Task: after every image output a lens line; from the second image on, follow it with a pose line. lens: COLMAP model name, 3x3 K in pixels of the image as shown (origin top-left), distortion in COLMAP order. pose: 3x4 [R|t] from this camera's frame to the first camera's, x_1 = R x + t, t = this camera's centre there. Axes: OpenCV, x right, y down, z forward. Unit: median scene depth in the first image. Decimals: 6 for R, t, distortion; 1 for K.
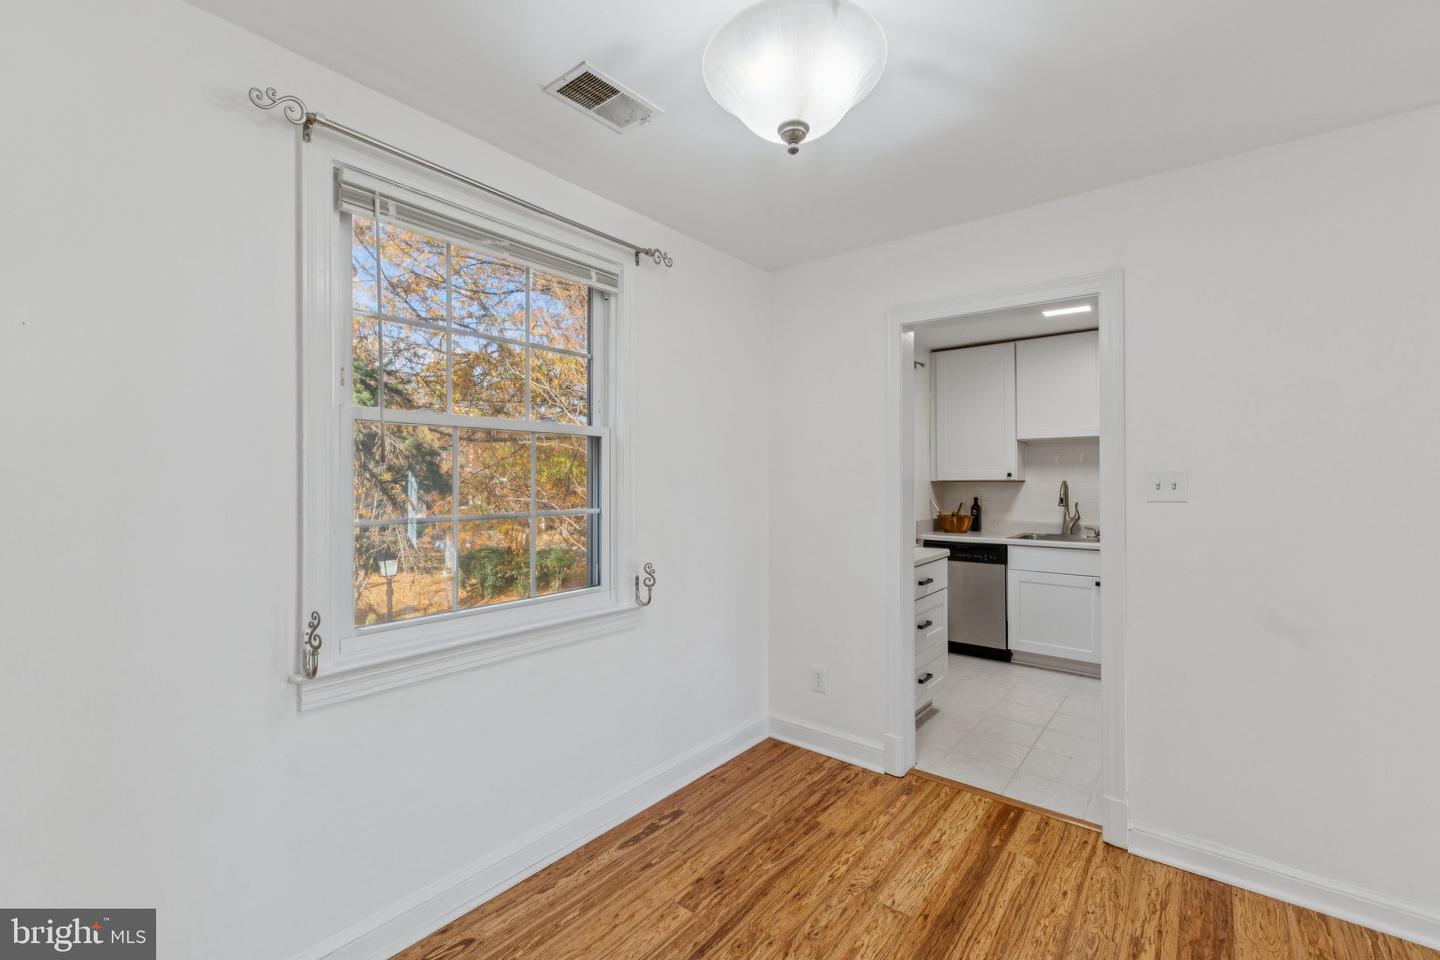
lens RADIAL K [[613.9, 0, 717.3], [0, 613.9, 476.5], [0, 0, 1]] dist [0.003576, 0.000339]
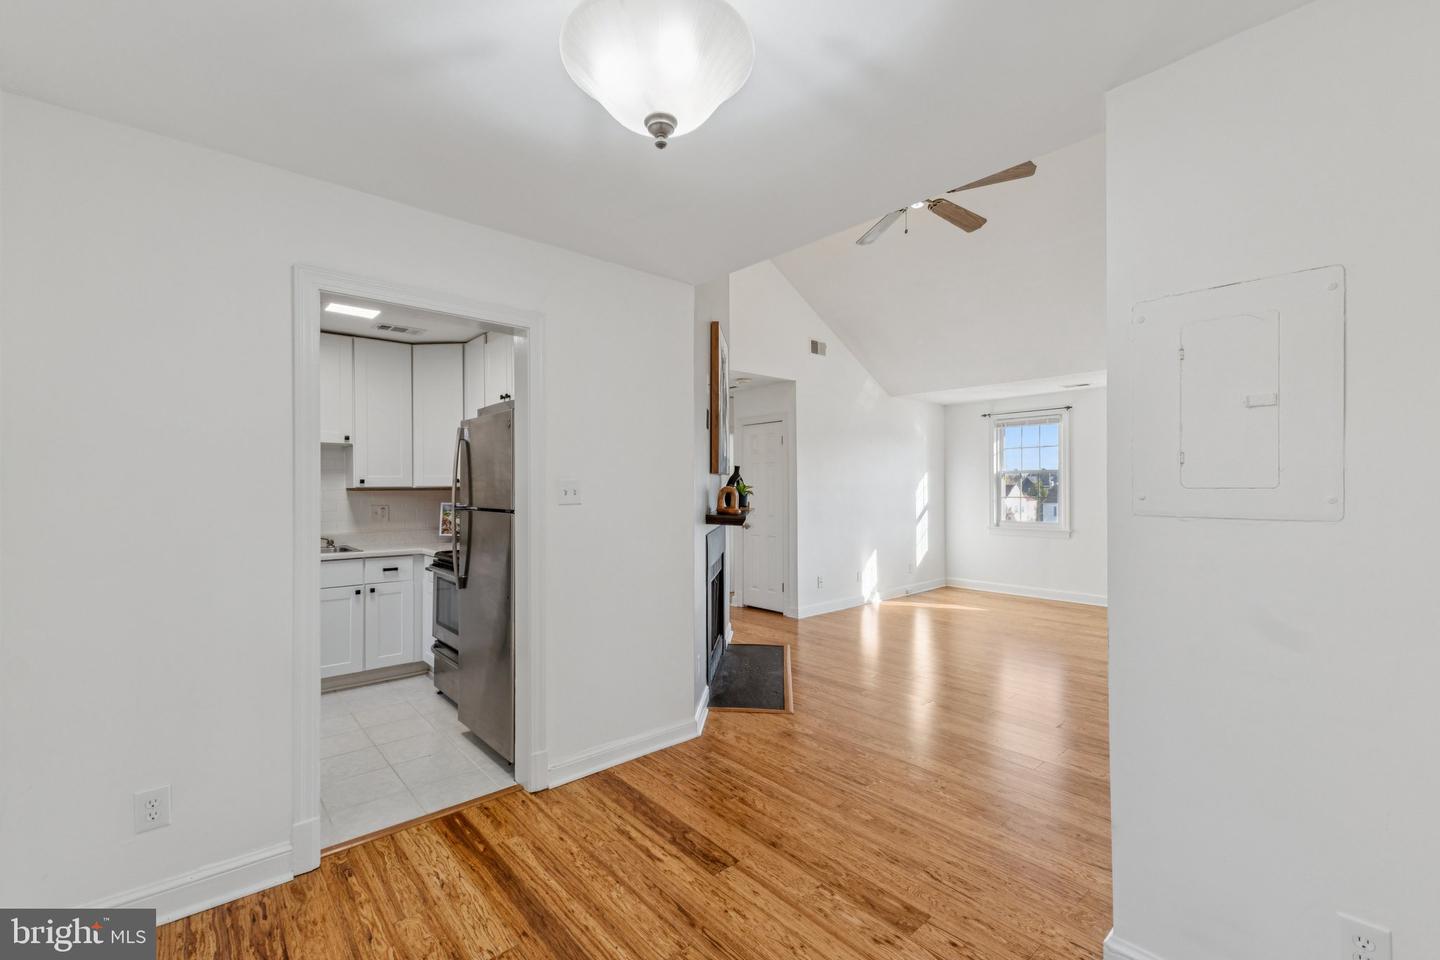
lens RADIAL K [[619.1, 0, 725.4], [0, 619.1, 485.2], [0, 0, 1]] dist [0.012675, -0.000201]
pose [[0.167928, 0.000148, 0.985799, -0.437367], [-0.003232, 0.999995, 0.000400, -0.000831], [-0.985794, -0.003253, 0.167927, 0.387177]]
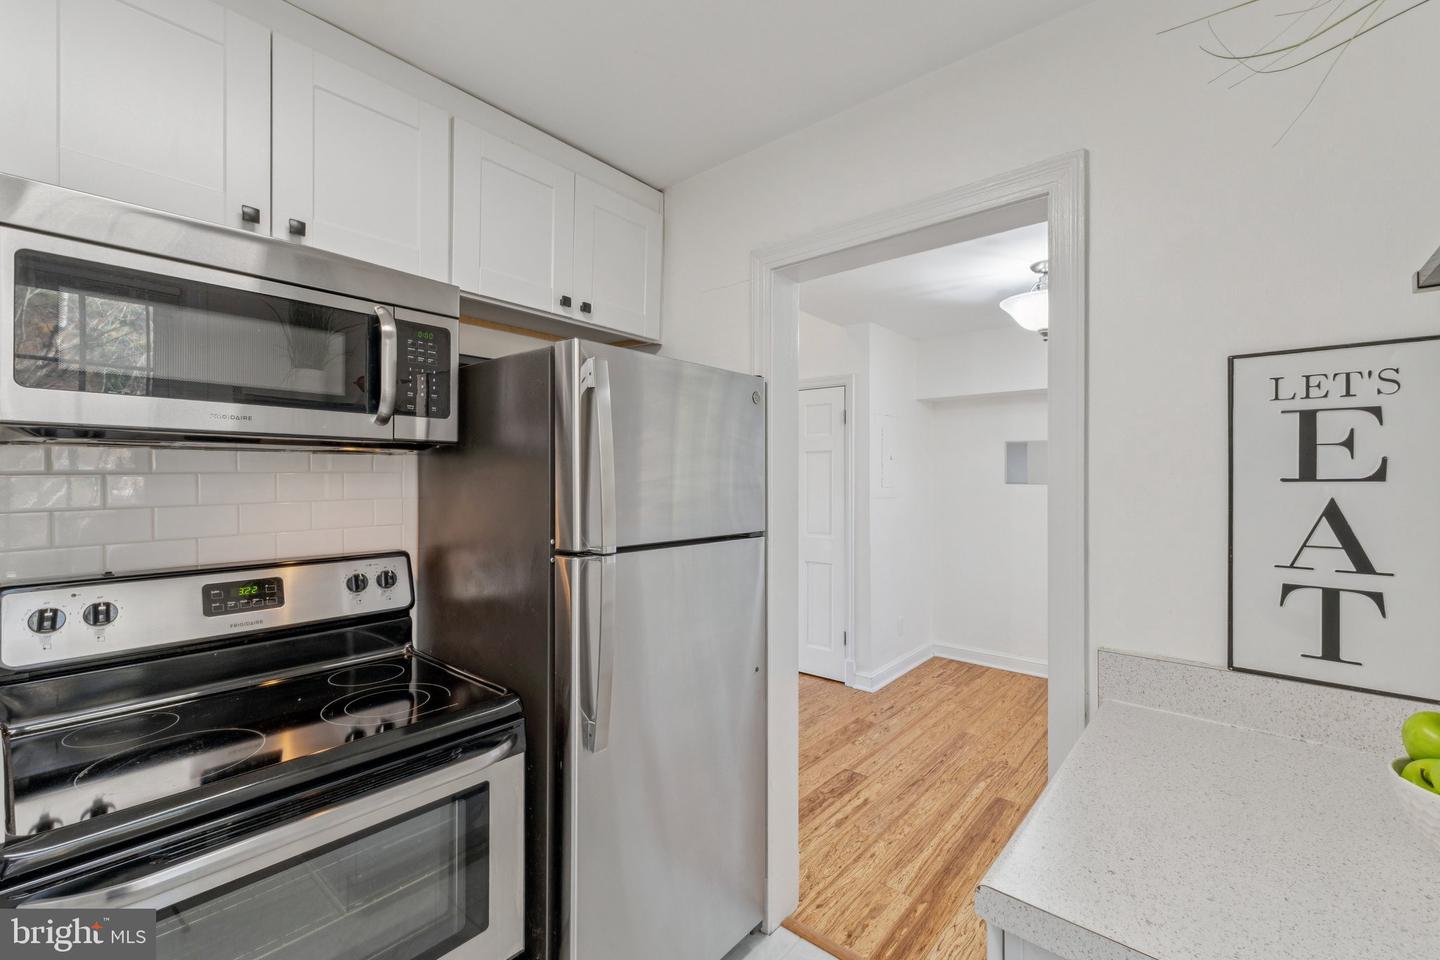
lens RADIAL K [[610.7, 0, 720.0], [0, 610.7, 480.0], [0, 0, 1]] dist [0.003245, 0.000434]
pose [[-0.999686, -0.001766, 0.024988, 0.645463], [-0.002039, 0.999938, -0.010911, -0.005642], [-0.024967, -0.010958, -0.999628, 1.690505]]
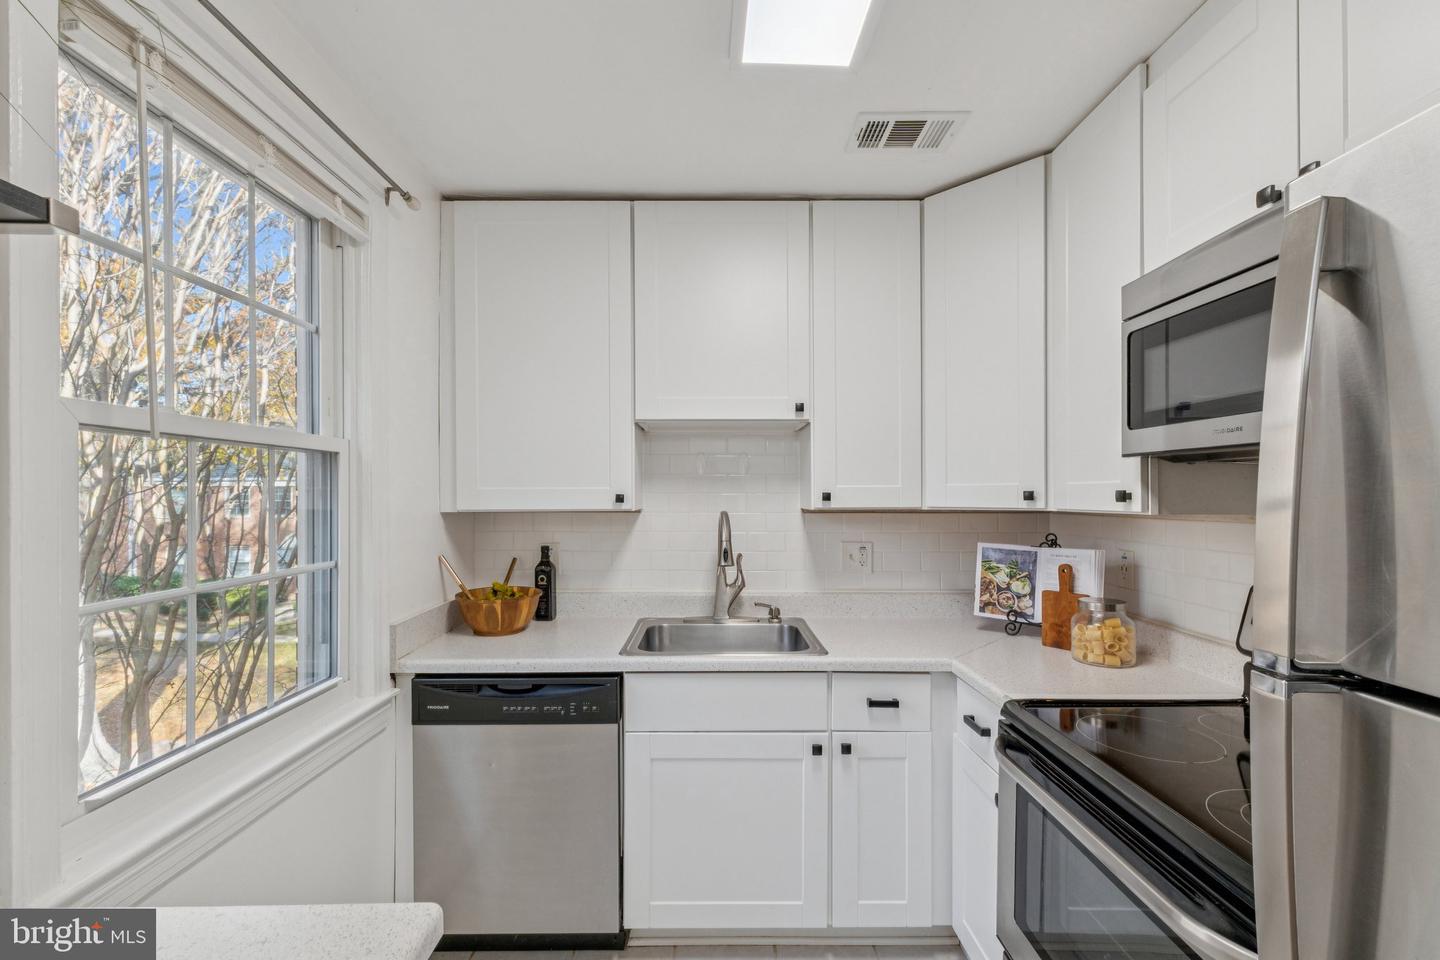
lens RADIAL K [[620.1, 0, 716.4], [0, 620.1, 495.1], [0, 0, 1]] dist [0.005097, 0.000490]
pose [[0.772014, -0.003951, 0.635593, 0.451633], [-0.001831, 0.999963, 0.008440, -0.016505], [-0.635603, -0.007679, 0.771978, 1.122688]]
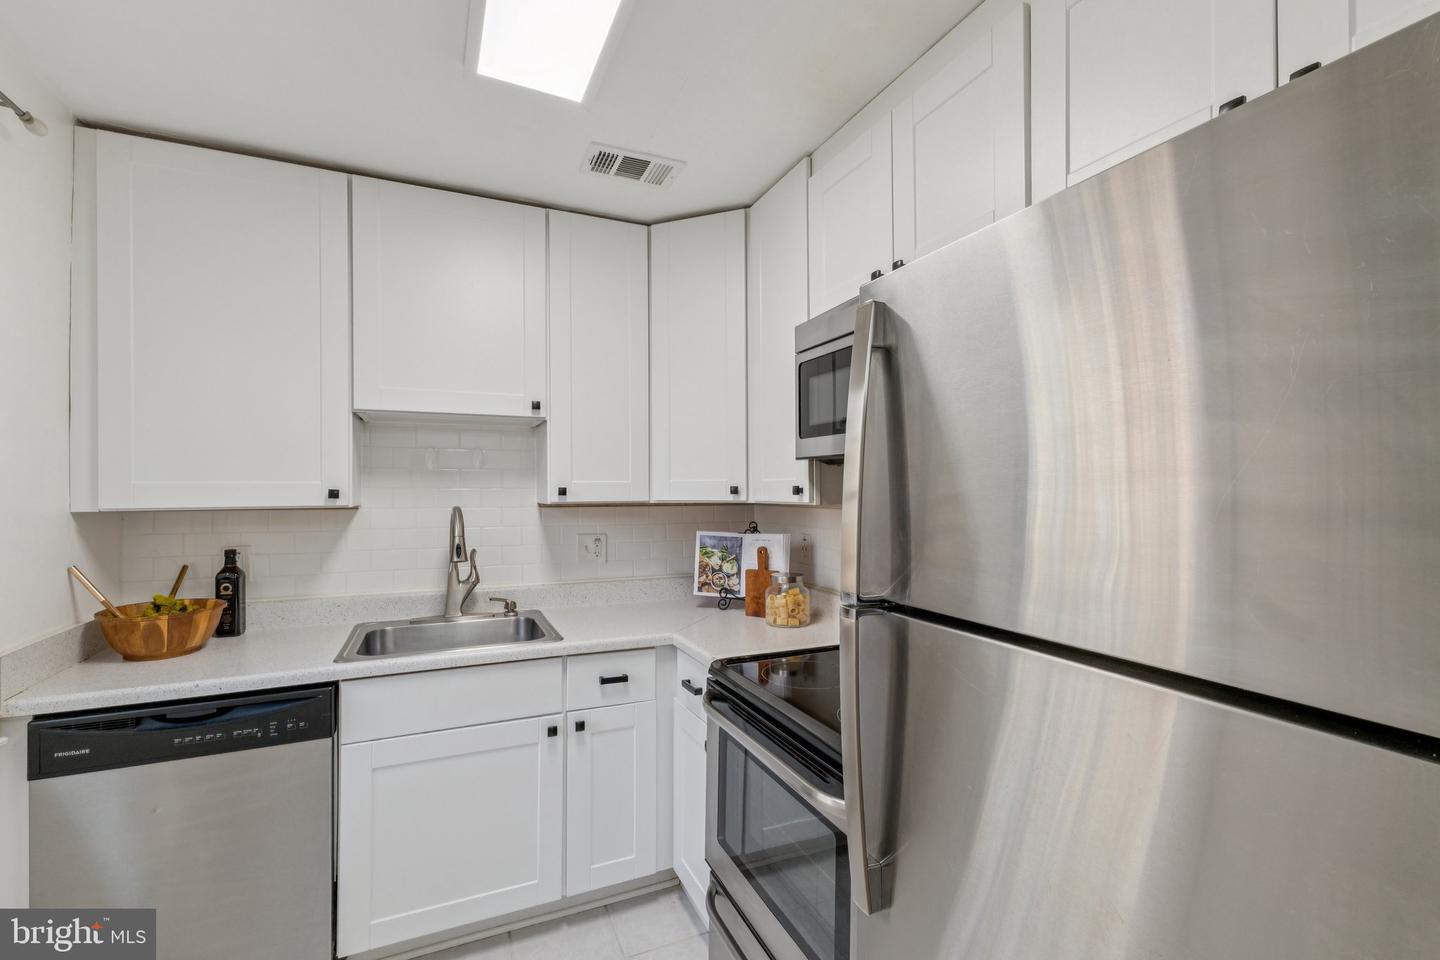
lens RADIAL K [[624.1, 0, 719.5], [0, 624.1, 484.9], [0, 0, 1]] dist [0.003693, 0.000121]
pose [[0.450568, 0.002872, 0.892738, 0.407997], [-0.003628, 0.999992, -0.001386, -0.016519], [-0.892735, -0.002614, 0.450575, 1.076540]]
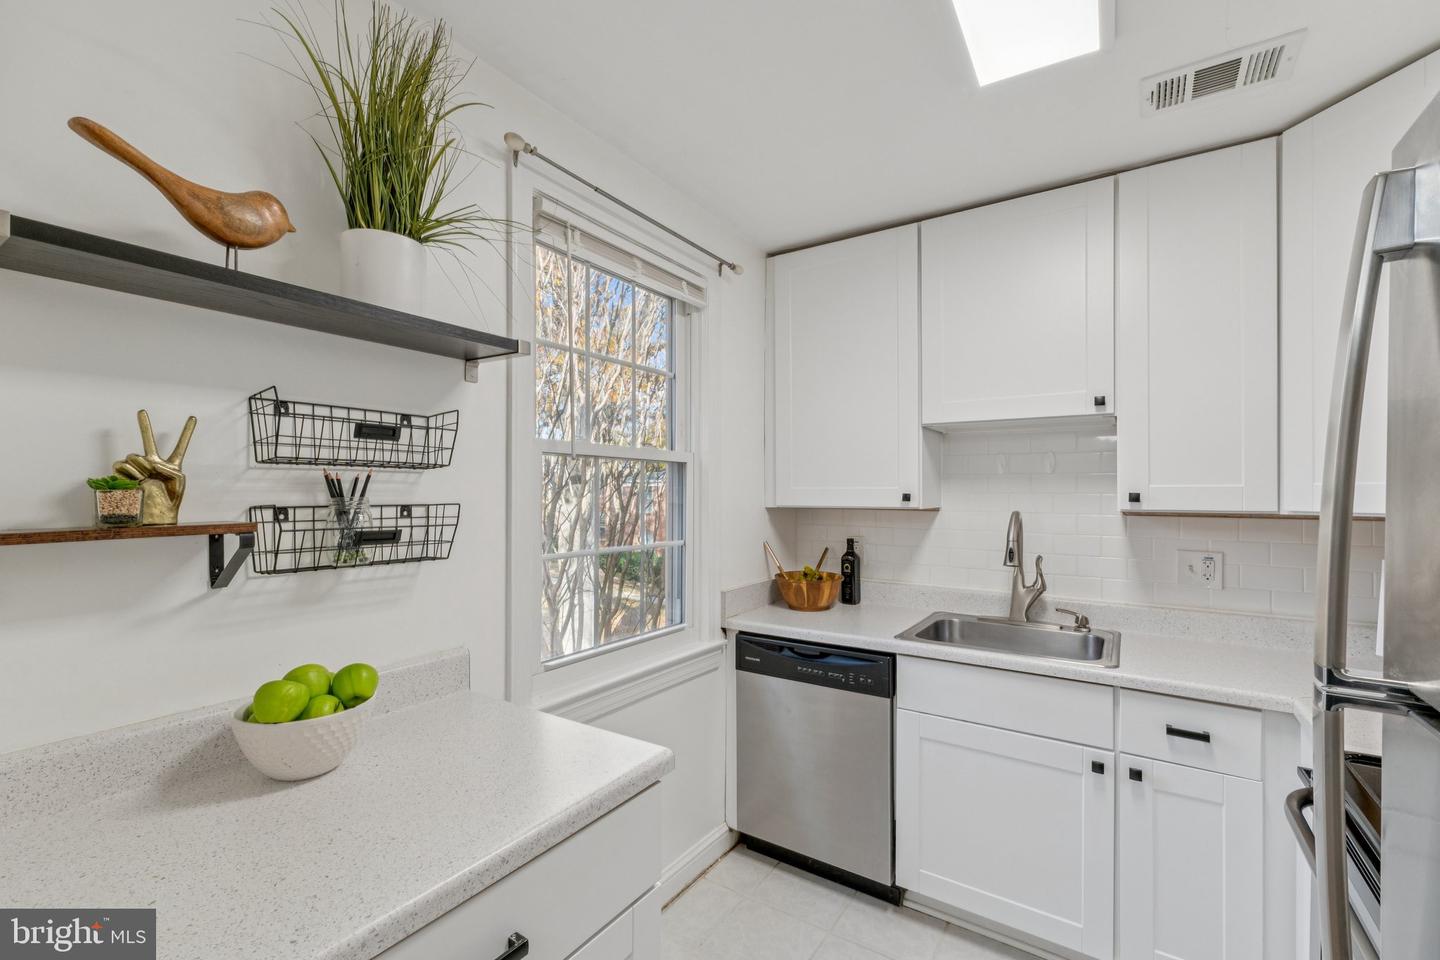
lens RADIAL K [[616.8, 0, 724.5], [0, 616.8, 491.7], [0, 0, 1]] dist [0.001831, -0.000004]
pose [[0.995244, 0.002569, 0.097378, 0.526588], [-0.003185, 0.999976, 0.006174, -0.017621], [-0.097359, -0.006455, 0.995228, 0.978370]]
